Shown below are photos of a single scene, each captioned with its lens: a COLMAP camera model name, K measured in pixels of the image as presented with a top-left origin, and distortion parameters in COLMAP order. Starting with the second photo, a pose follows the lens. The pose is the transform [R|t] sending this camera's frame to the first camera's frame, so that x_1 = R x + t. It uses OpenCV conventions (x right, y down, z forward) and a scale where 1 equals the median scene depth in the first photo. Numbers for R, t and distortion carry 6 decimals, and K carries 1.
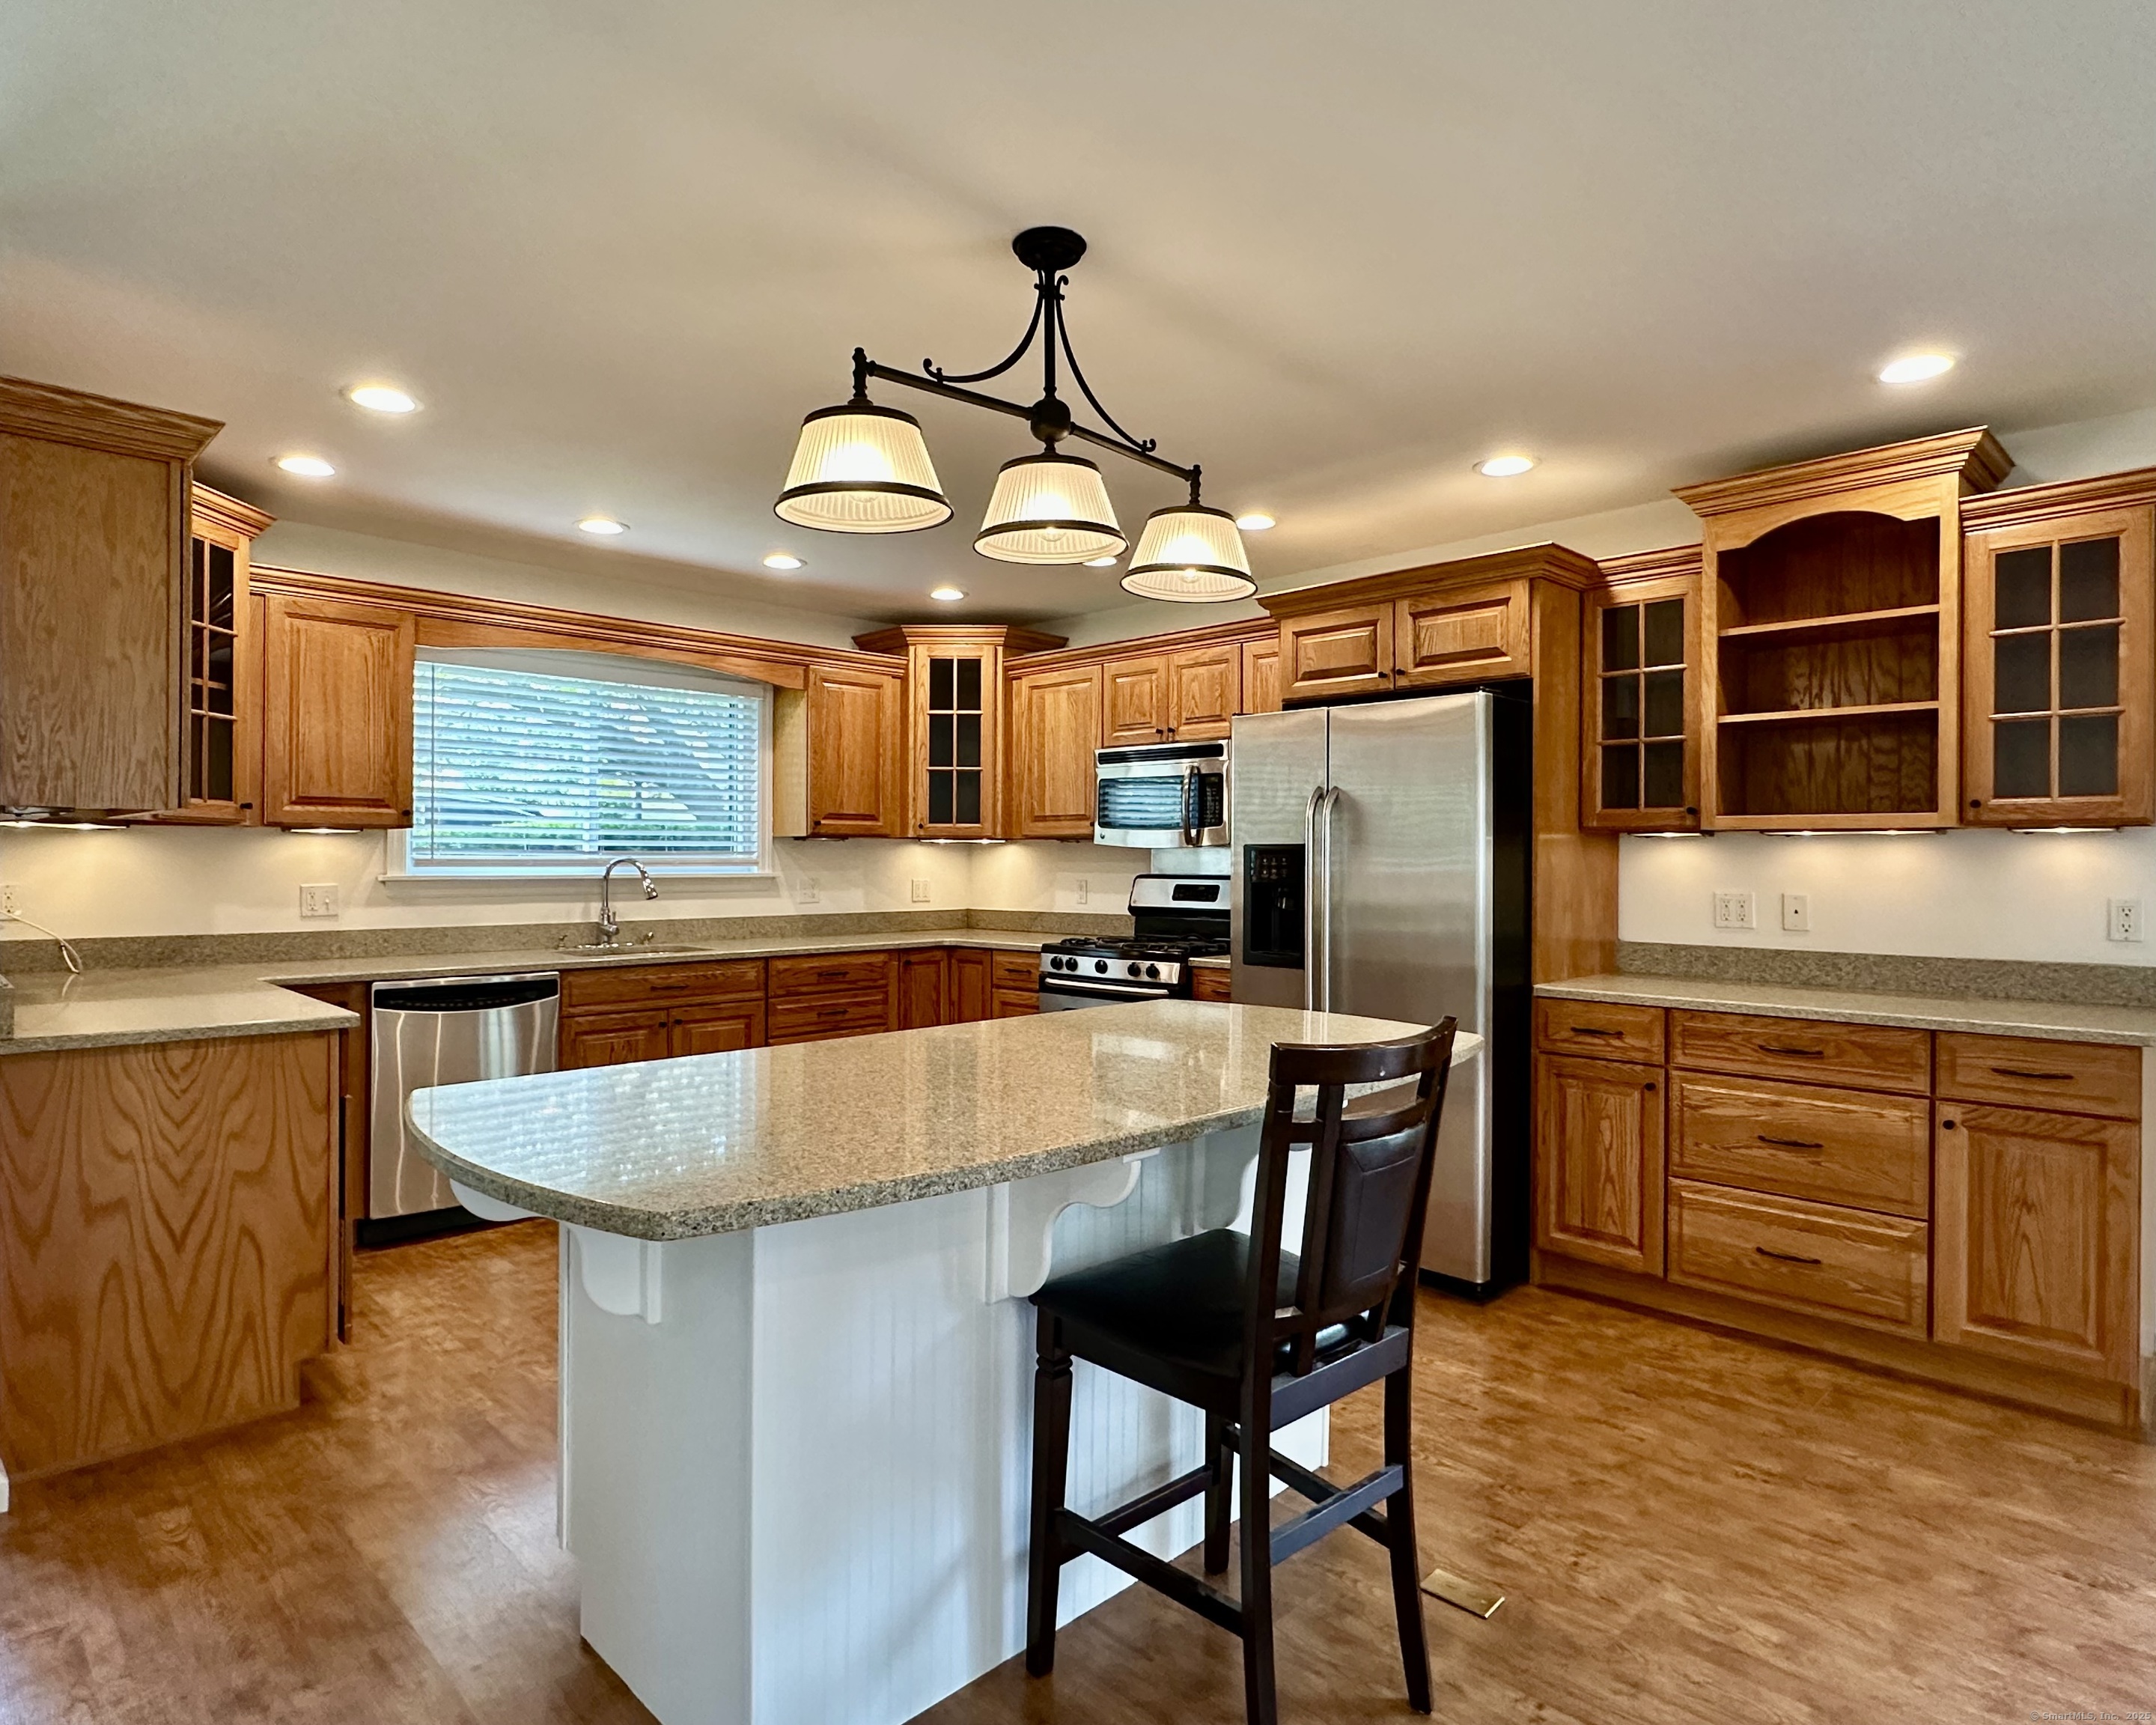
lens RADIAL K [[1209.5, 0, 1071.4], [0, 1209.5, 862.2], [0, 0, 1]] dist [-0.004808, -0.000441]
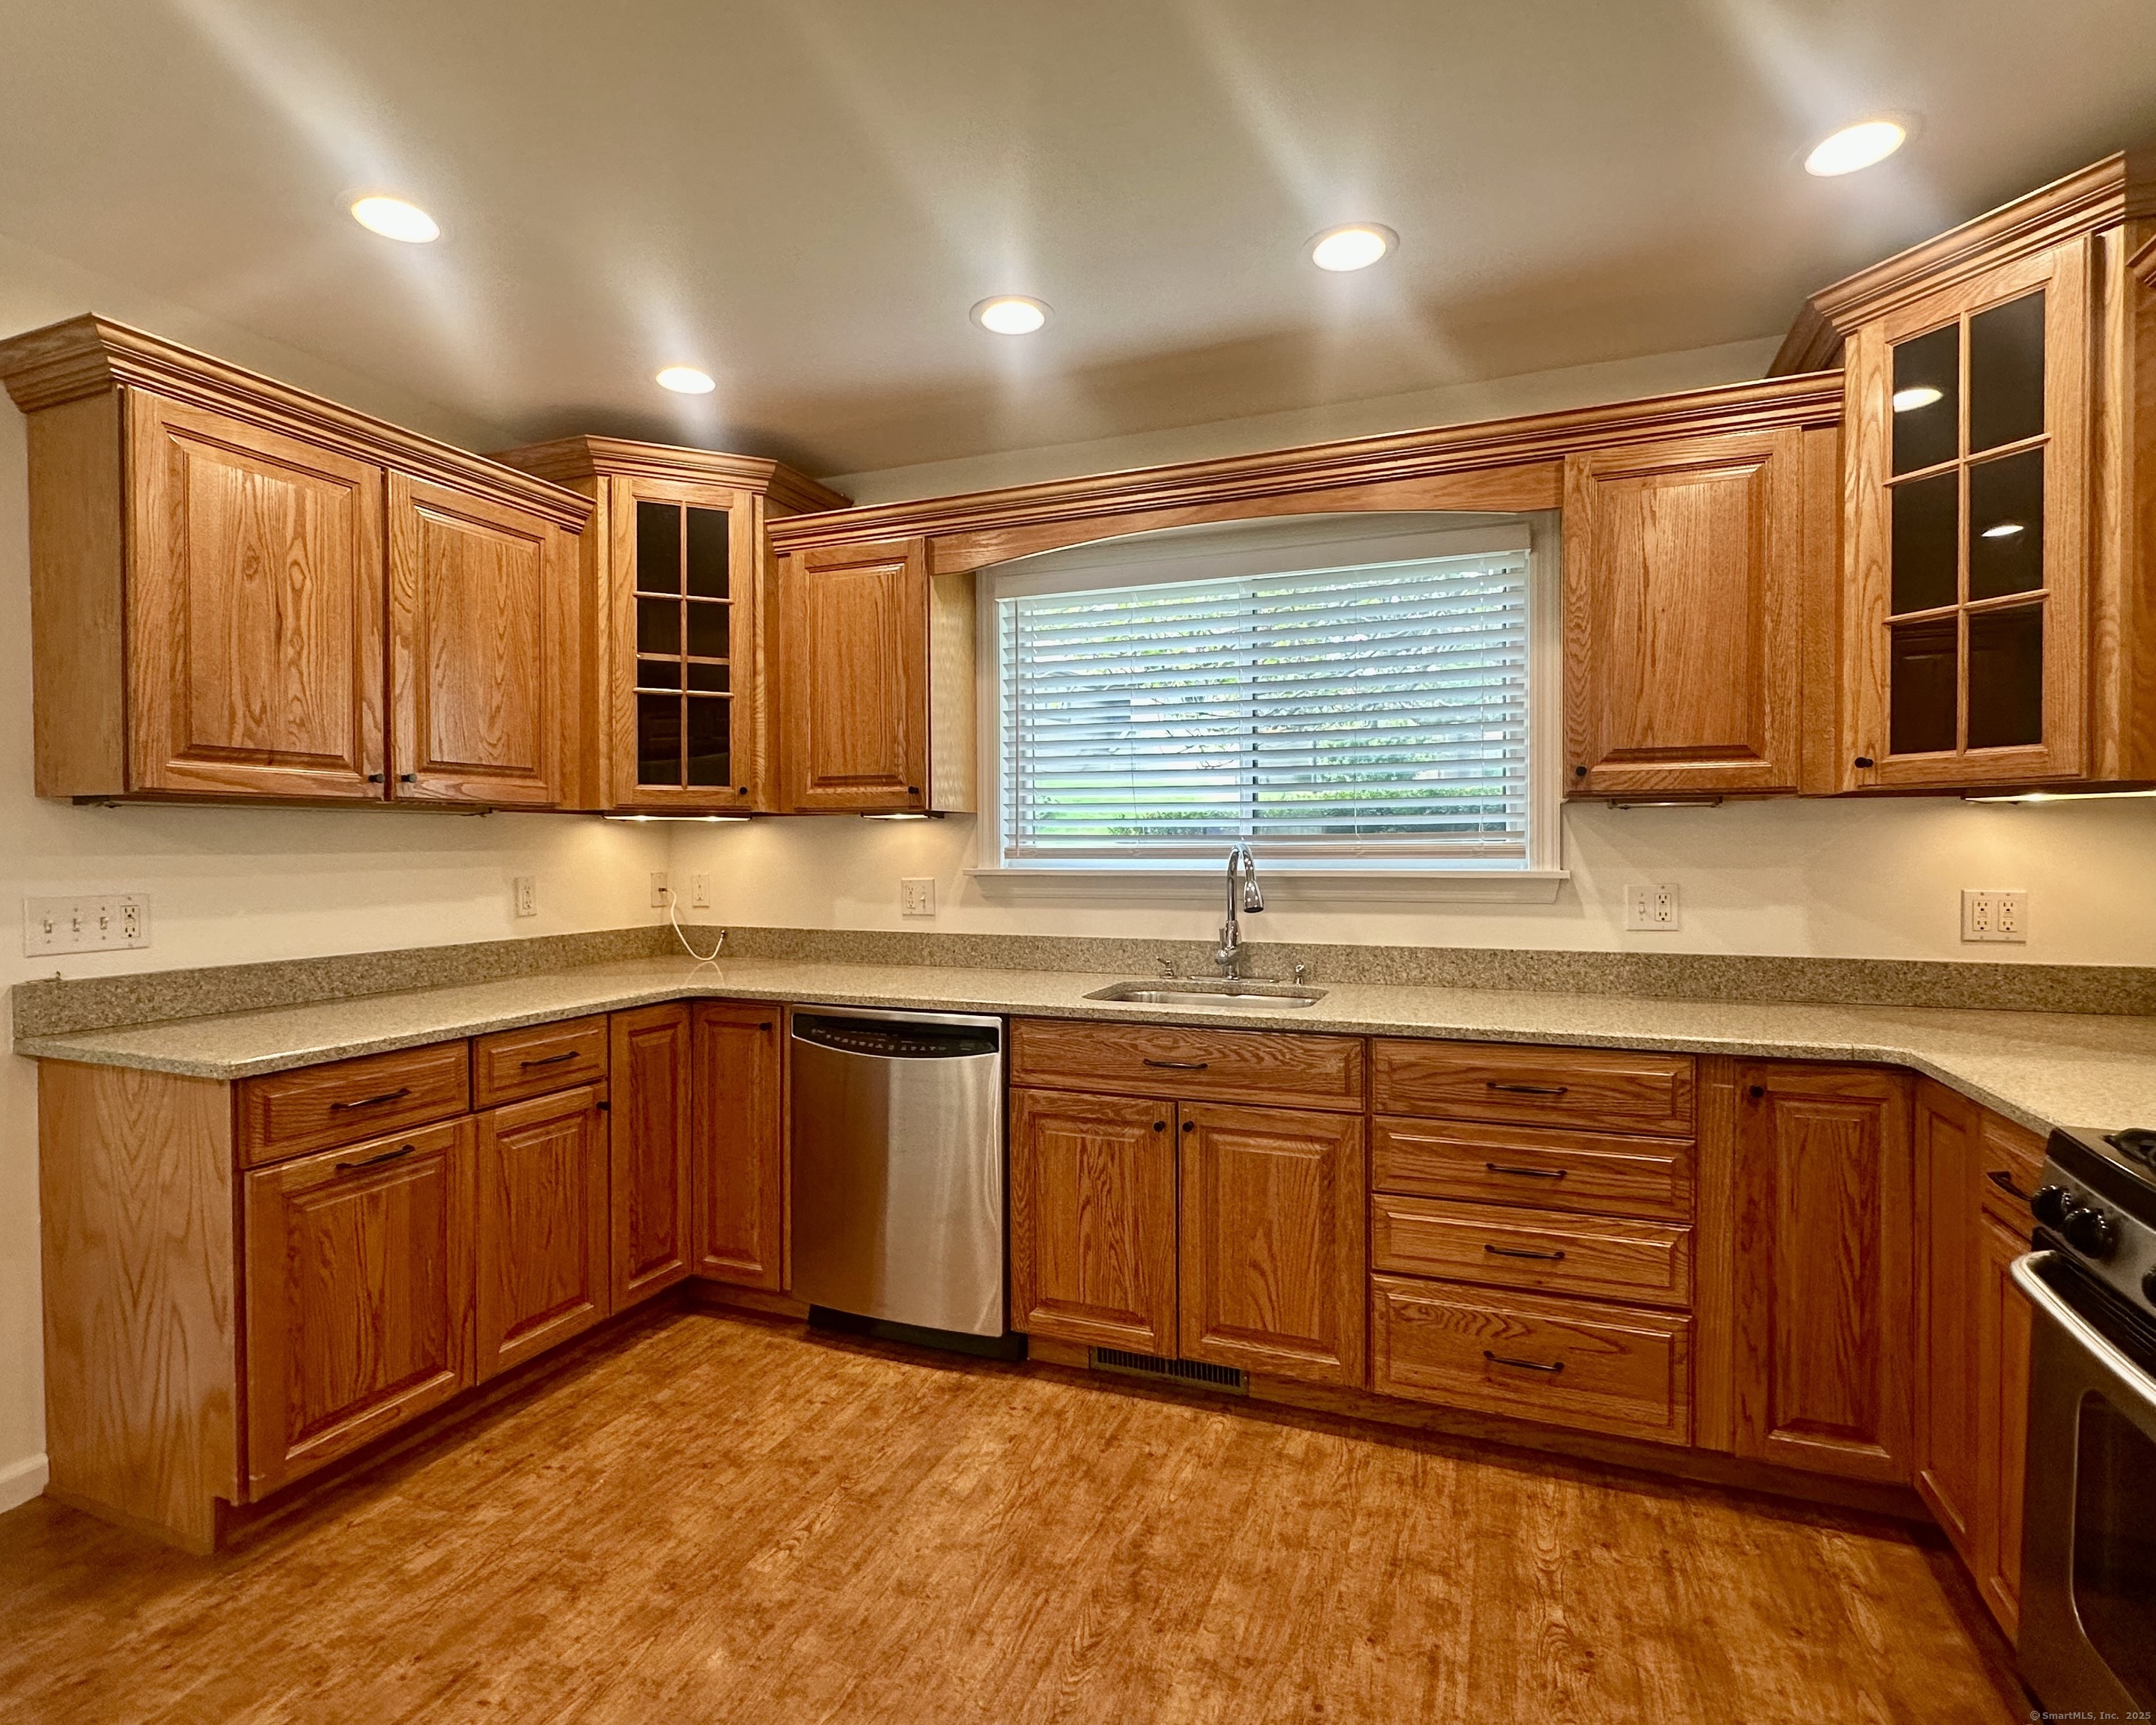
lens RADIAL K [[1093.7, 0, 1078.9], [0, 1093.7, 861.2], [0, 0, 1]] dist [-0.002156, -0.000658]
pose [[0.402185, 0.005158, -0.915544, 0.135493], [0.002643, 0.999973, 0.006795, 0.000773], [0.915554, -0.005152, 0.402161, 0.747135]]
